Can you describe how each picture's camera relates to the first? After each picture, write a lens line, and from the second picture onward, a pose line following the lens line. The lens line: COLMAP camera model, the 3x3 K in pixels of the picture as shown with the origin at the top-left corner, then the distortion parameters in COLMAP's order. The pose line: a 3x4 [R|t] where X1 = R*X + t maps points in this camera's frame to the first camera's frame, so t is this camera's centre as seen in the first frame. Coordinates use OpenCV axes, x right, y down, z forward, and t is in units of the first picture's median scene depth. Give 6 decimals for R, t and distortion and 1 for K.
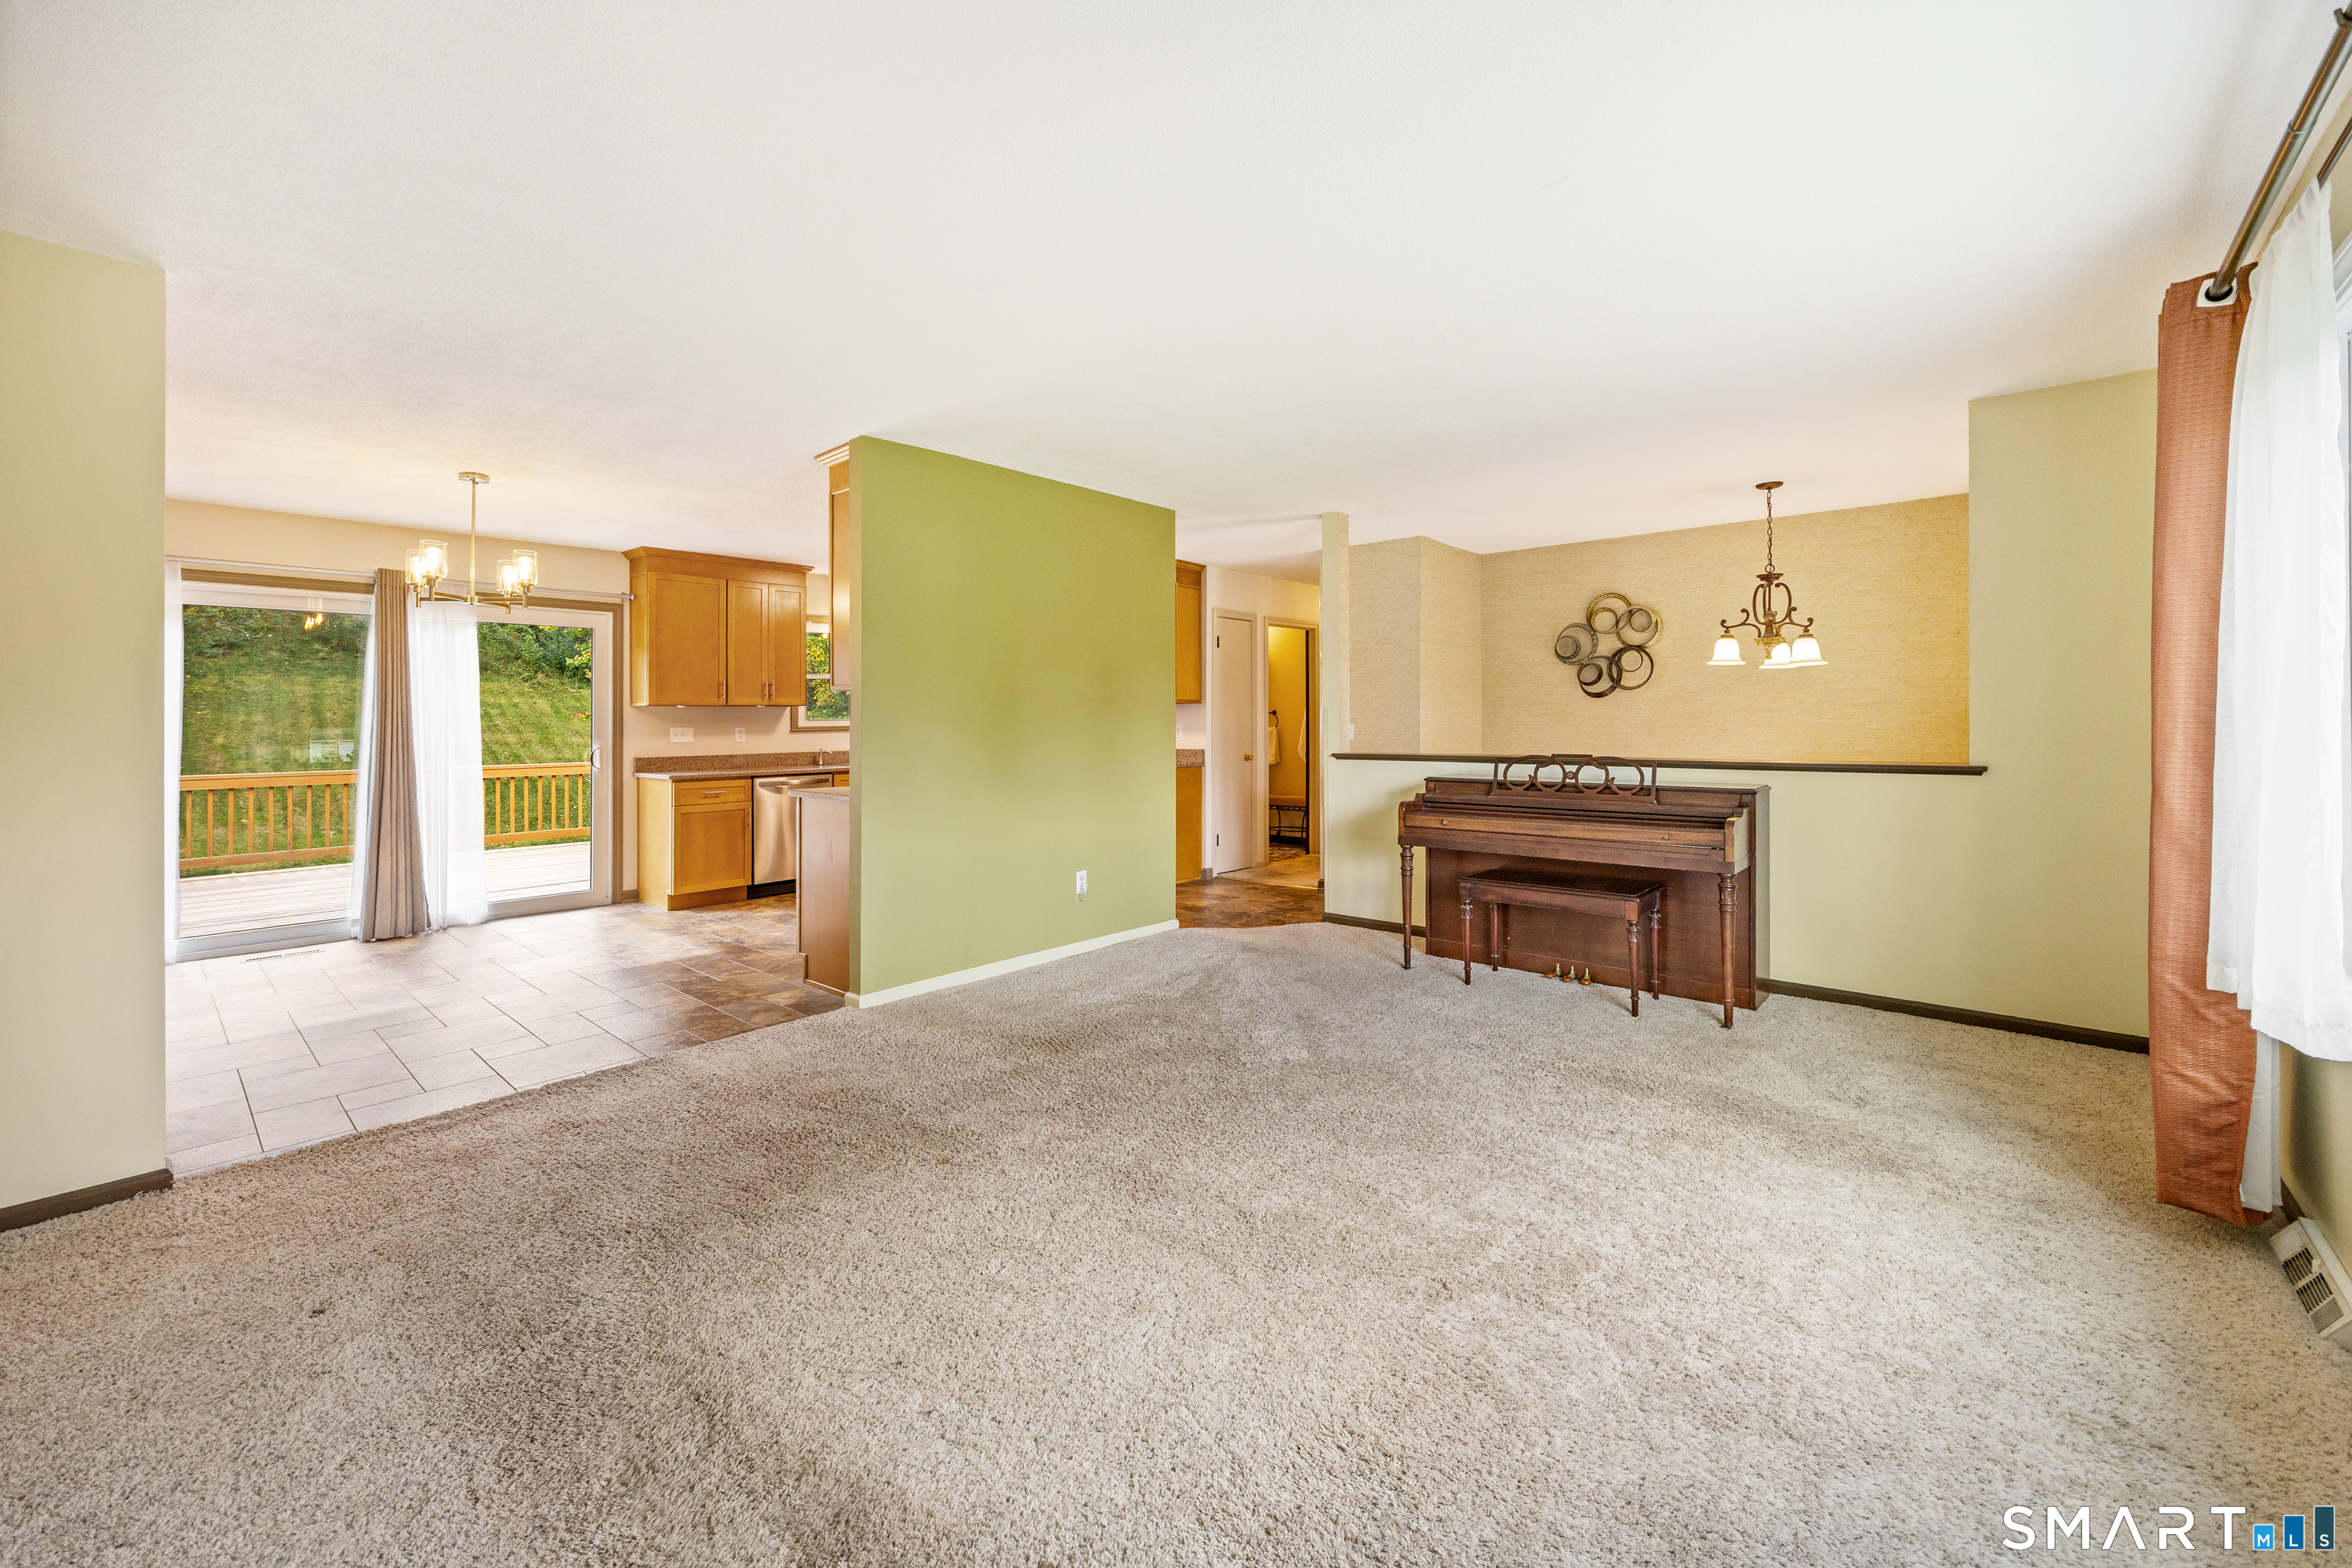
lens RADIAL K [[946.6, 0, 1170.6], [0, 946.6, 694.9], [0, 0, 1]] dist [-0.000286, 0.000464]
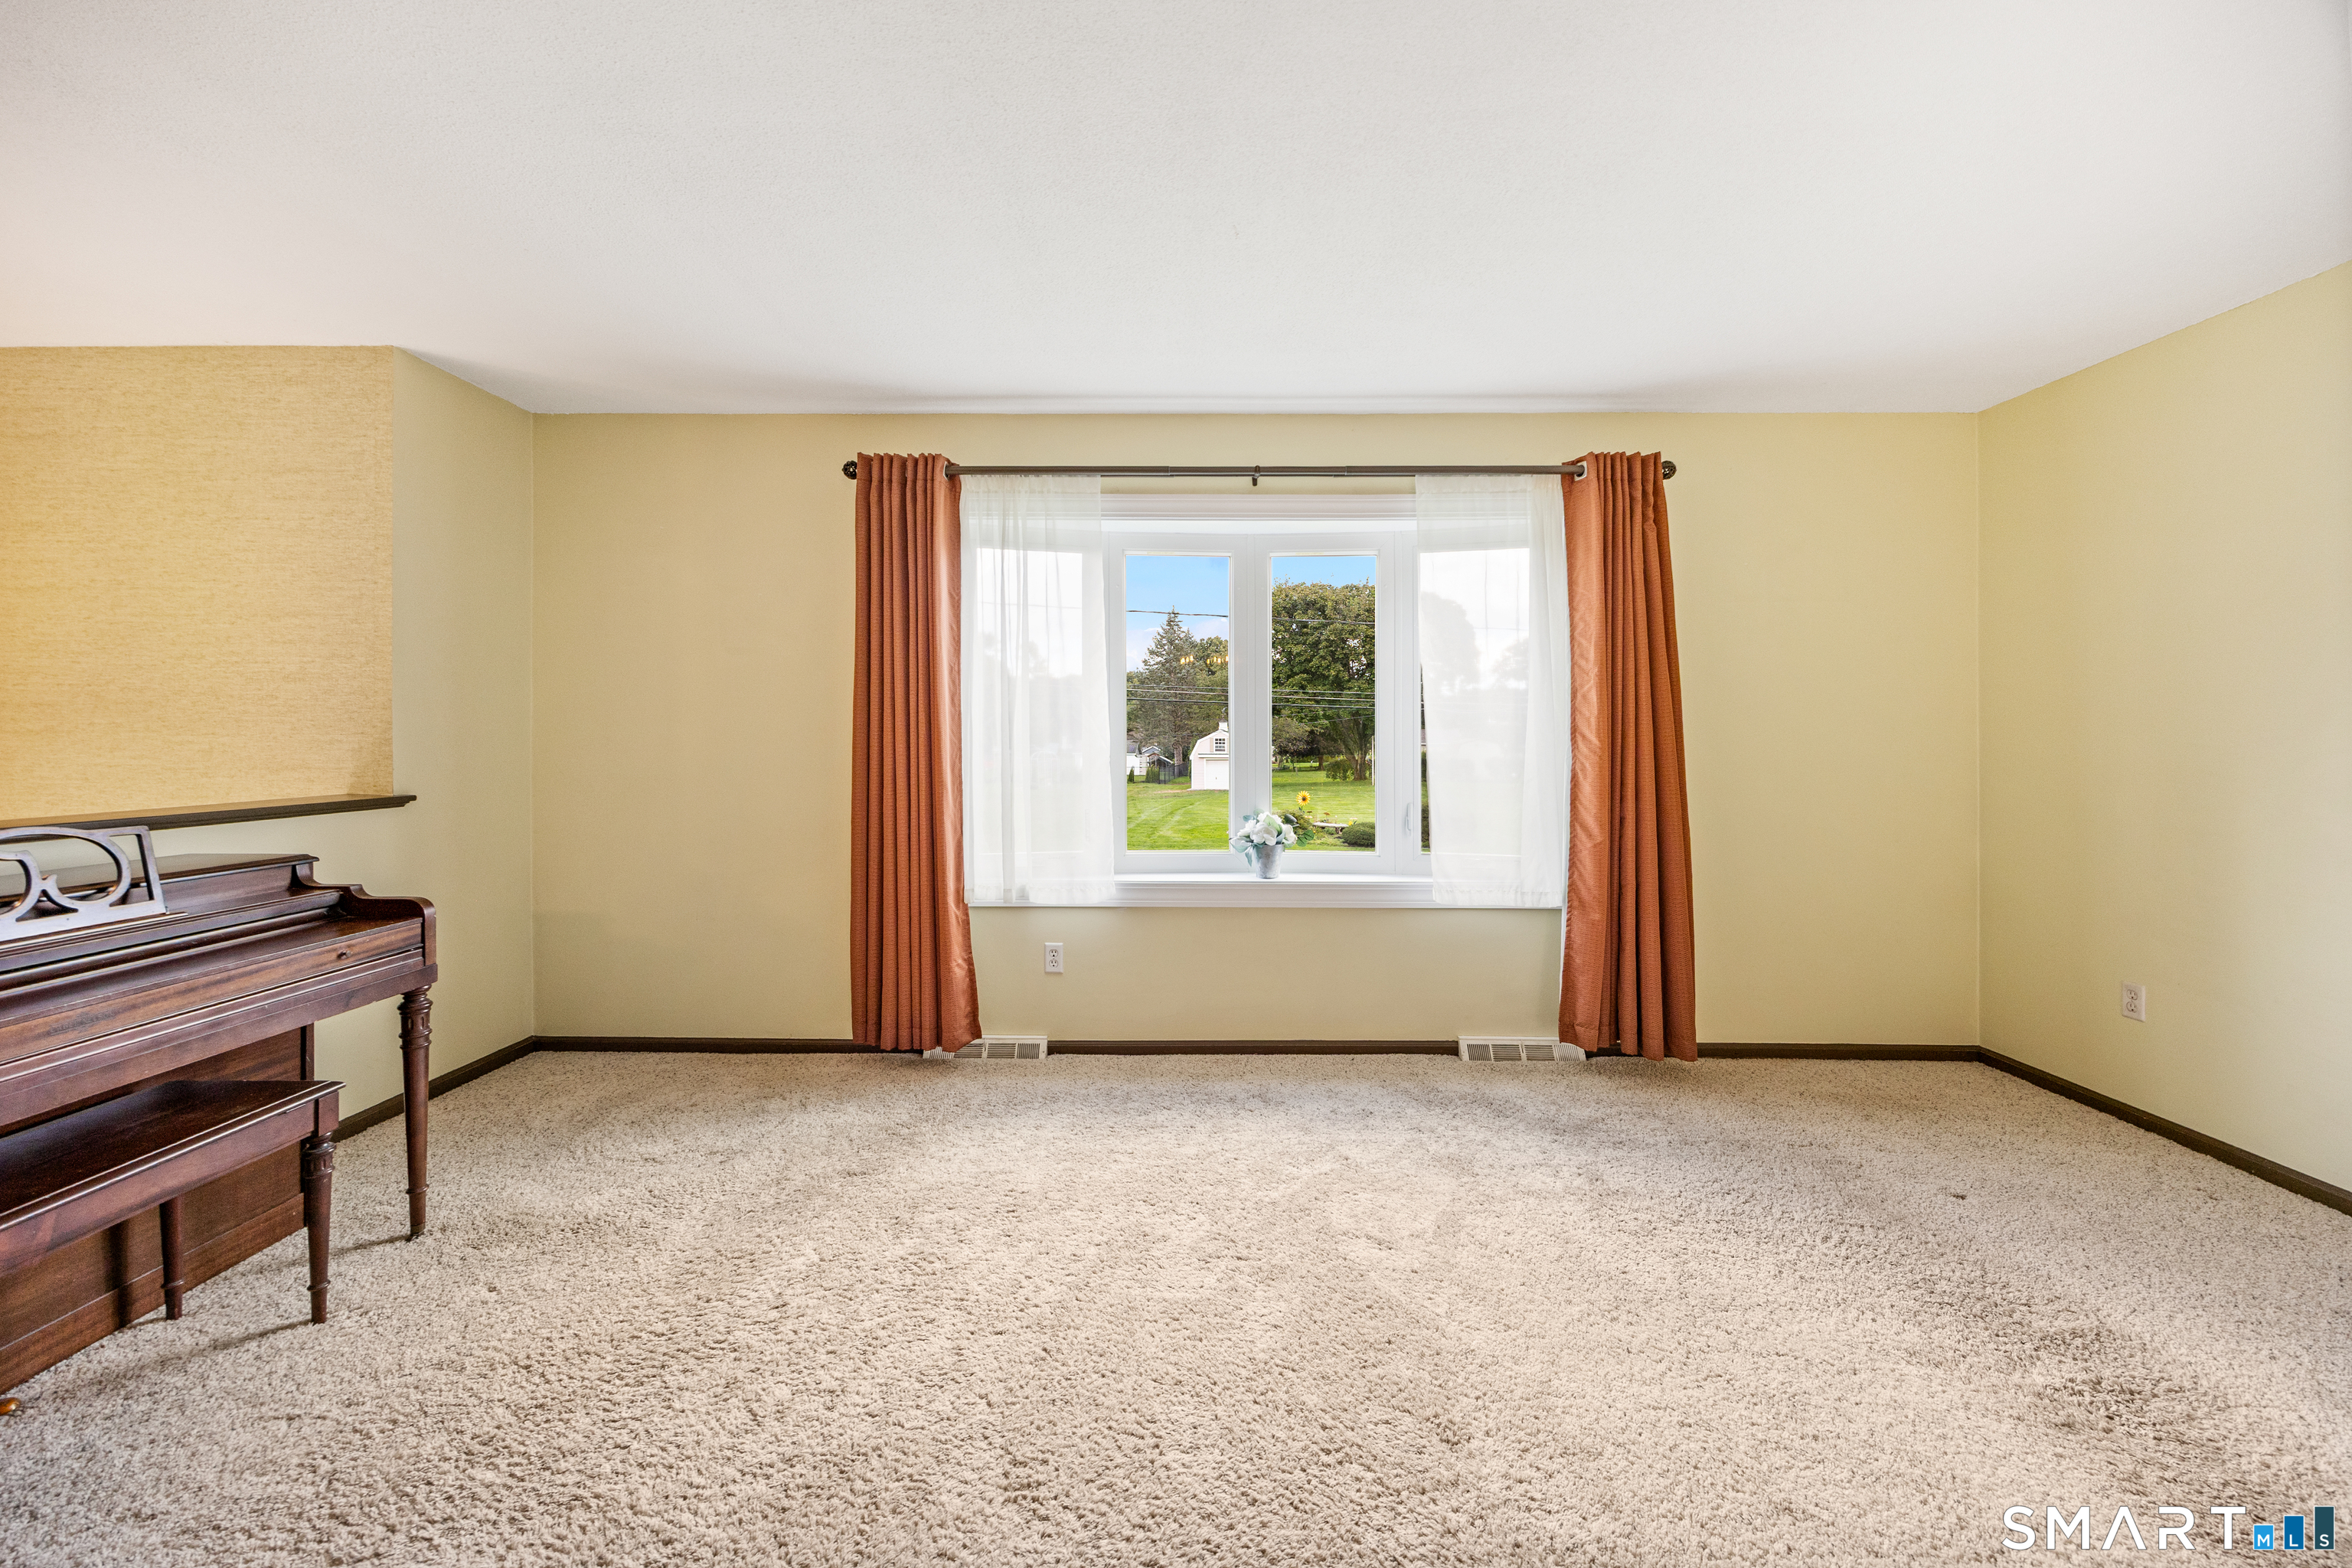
lens RADIAL K [[924.9, 0, 1180.3], [0, 924.9, 733.3], [0, 0, 1]] dist [0.001871, 0.000267]
pose [[-0.654596, 0.006141, 0.755954, -0.139406], [-0.017133, 0.999590, -0.022956, 0.019932], [-0.755785, -0.027978, -0.654222, 0.723883]]
